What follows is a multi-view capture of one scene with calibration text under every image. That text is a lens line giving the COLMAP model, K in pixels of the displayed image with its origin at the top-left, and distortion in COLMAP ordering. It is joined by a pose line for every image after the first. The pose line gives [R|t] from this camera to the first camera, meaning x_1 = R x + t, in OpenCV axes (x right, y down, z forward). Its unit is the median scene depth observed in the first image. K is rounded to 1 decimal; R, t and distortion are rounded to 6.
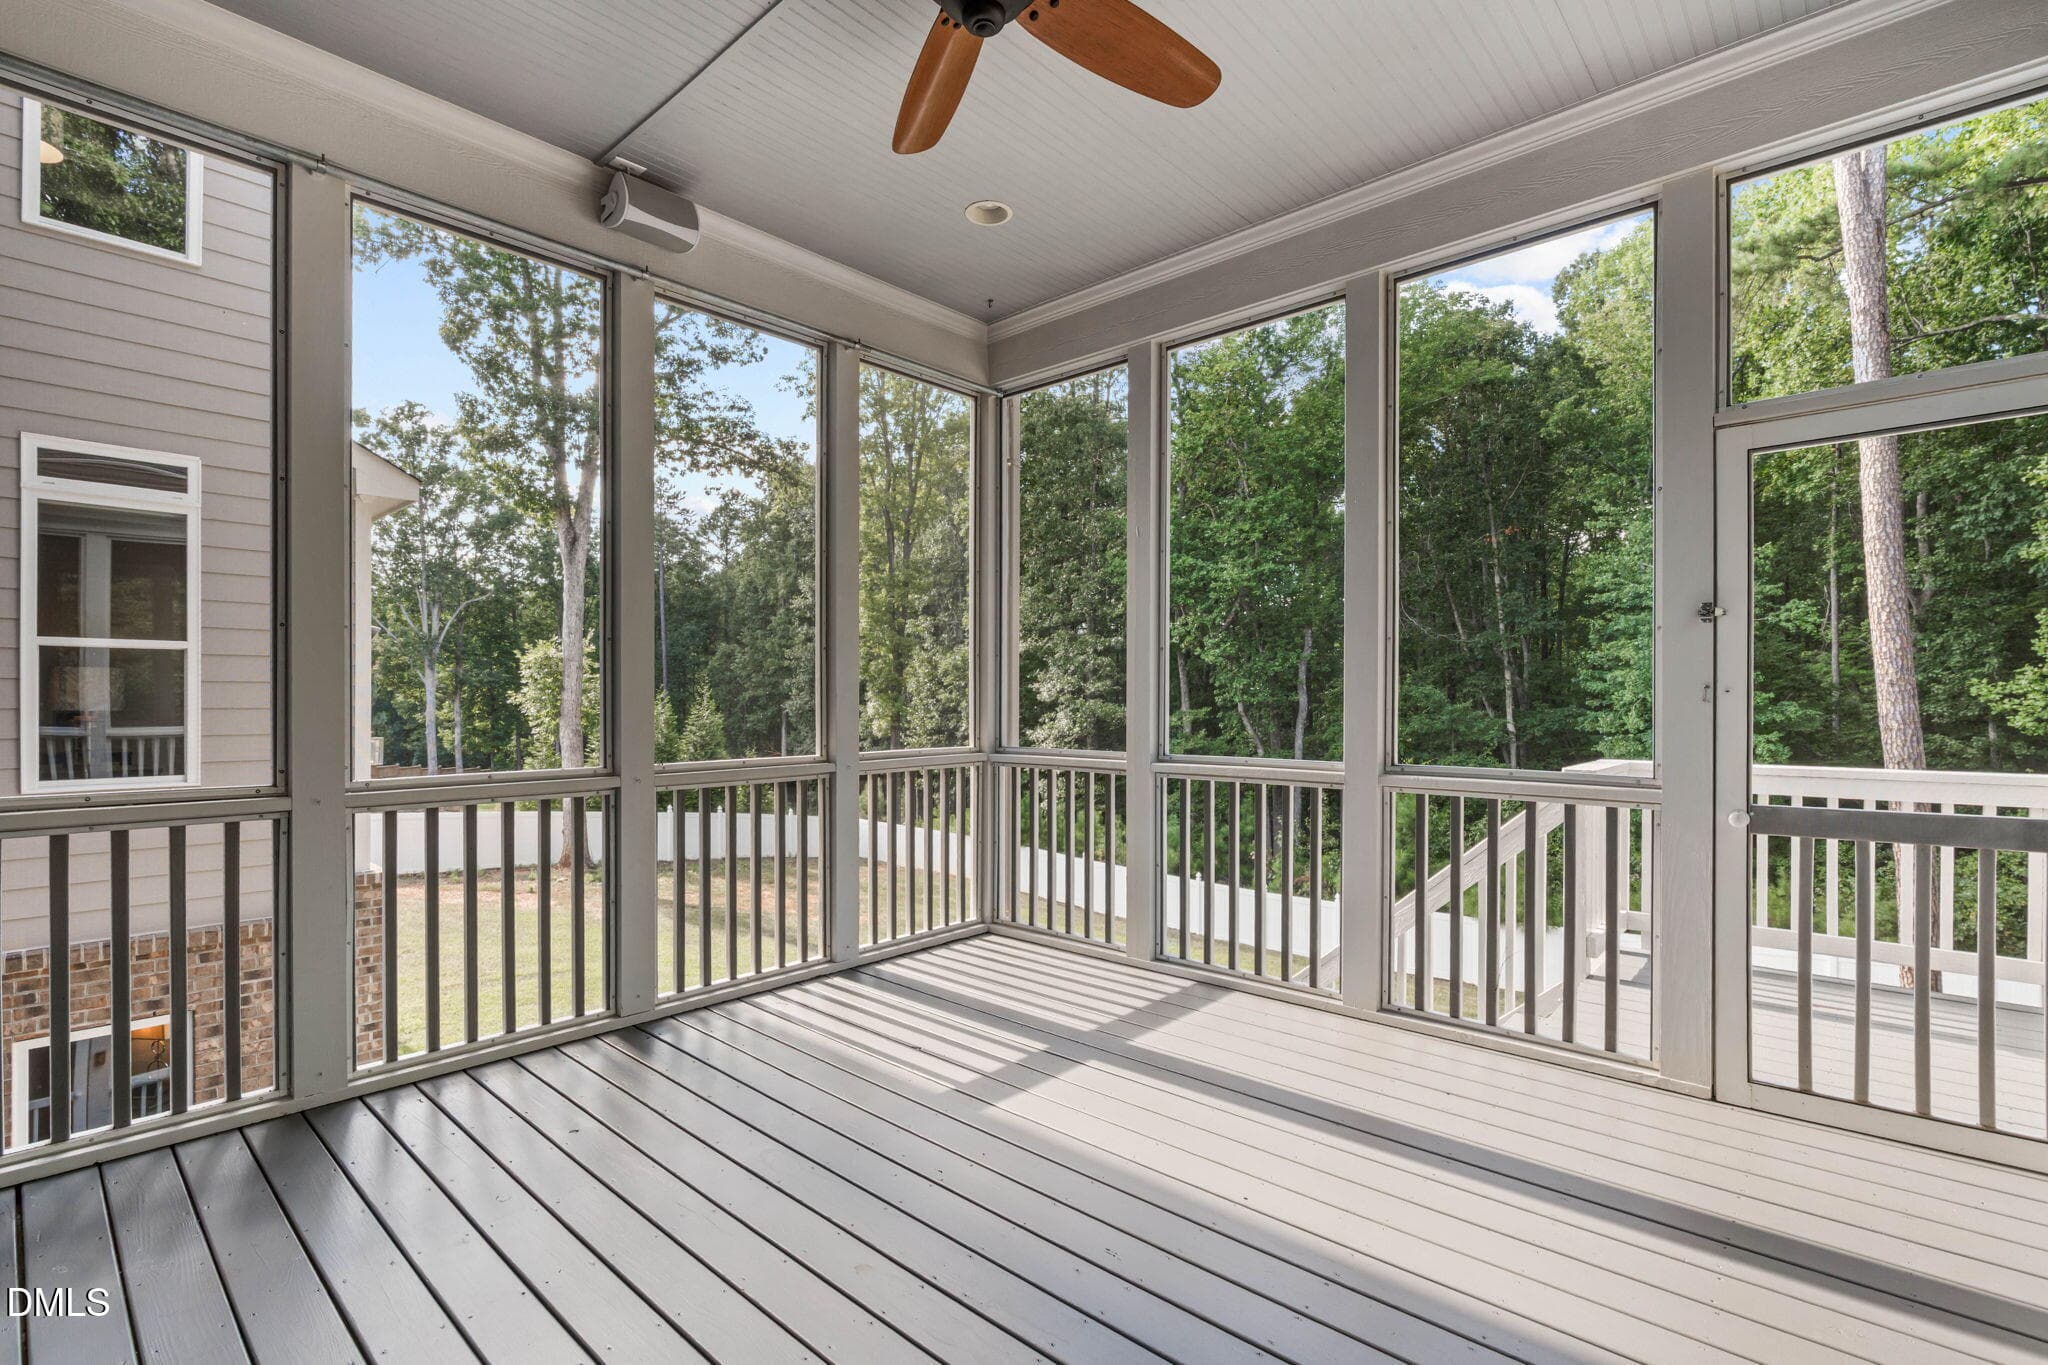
lens RADIAL K [[920.6, 0, 1025.4], [0, 920.6, 695.1], [0, 0, 1]] dist [0.002366, -0.000360]
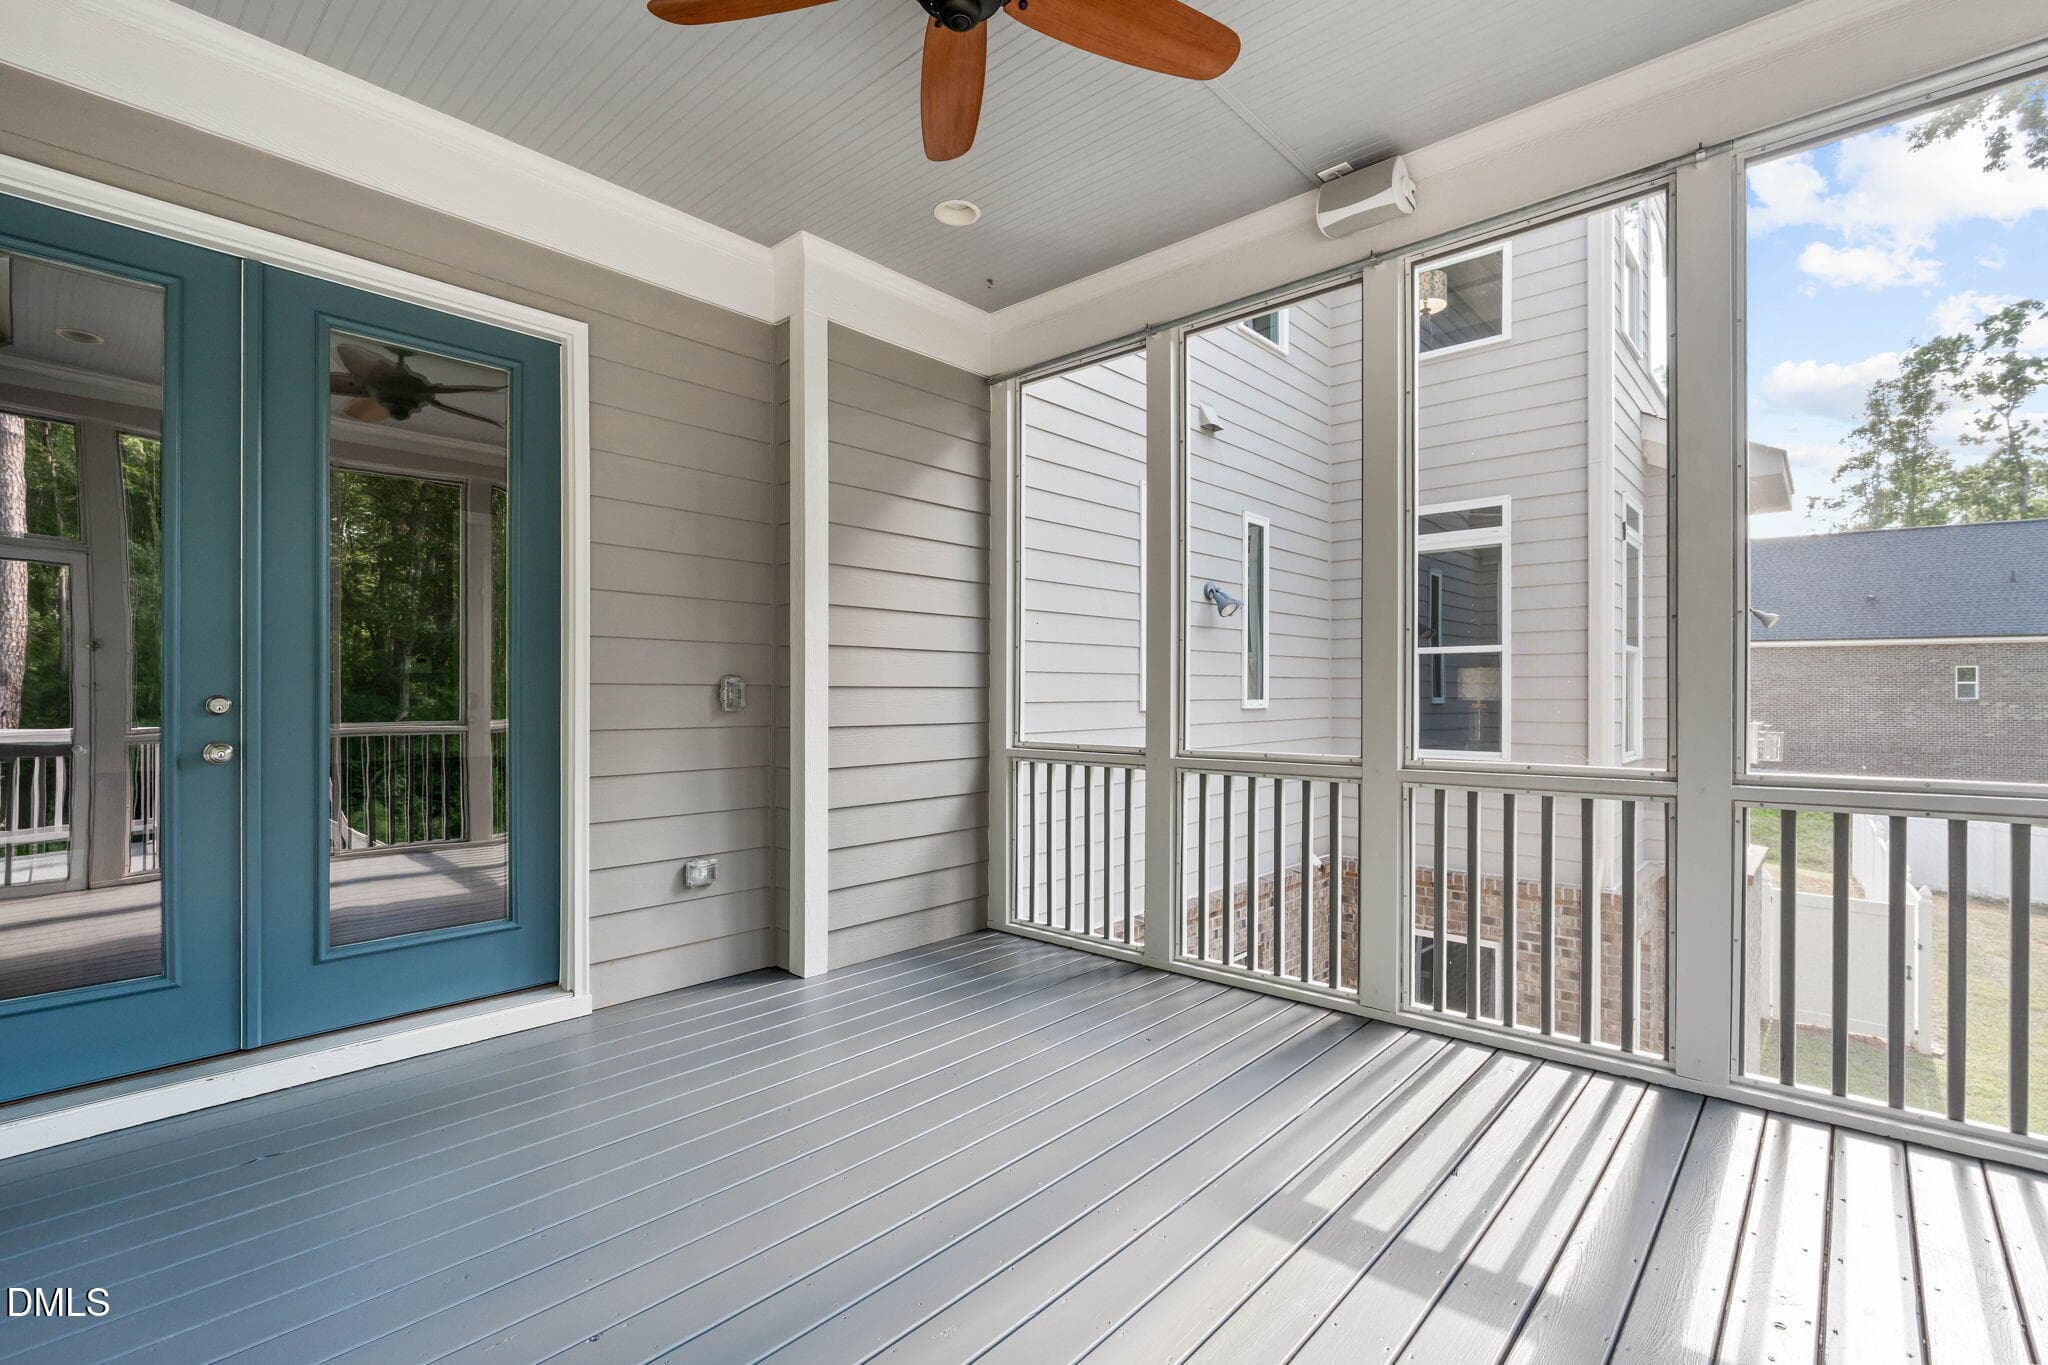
lens RADIAL K [[920.6, 0, 1020.4], [0, 920.6, 699.2], [0, 0, 1]] dist [0.002366, -0.000360]
pose [[-0.014532, -0.002378, -0.999892, 0.354885], [0.020346, 0.999789, -0.002674, 0.004982], [0.999687, -0.020383, -0.014480, 0.394574]]
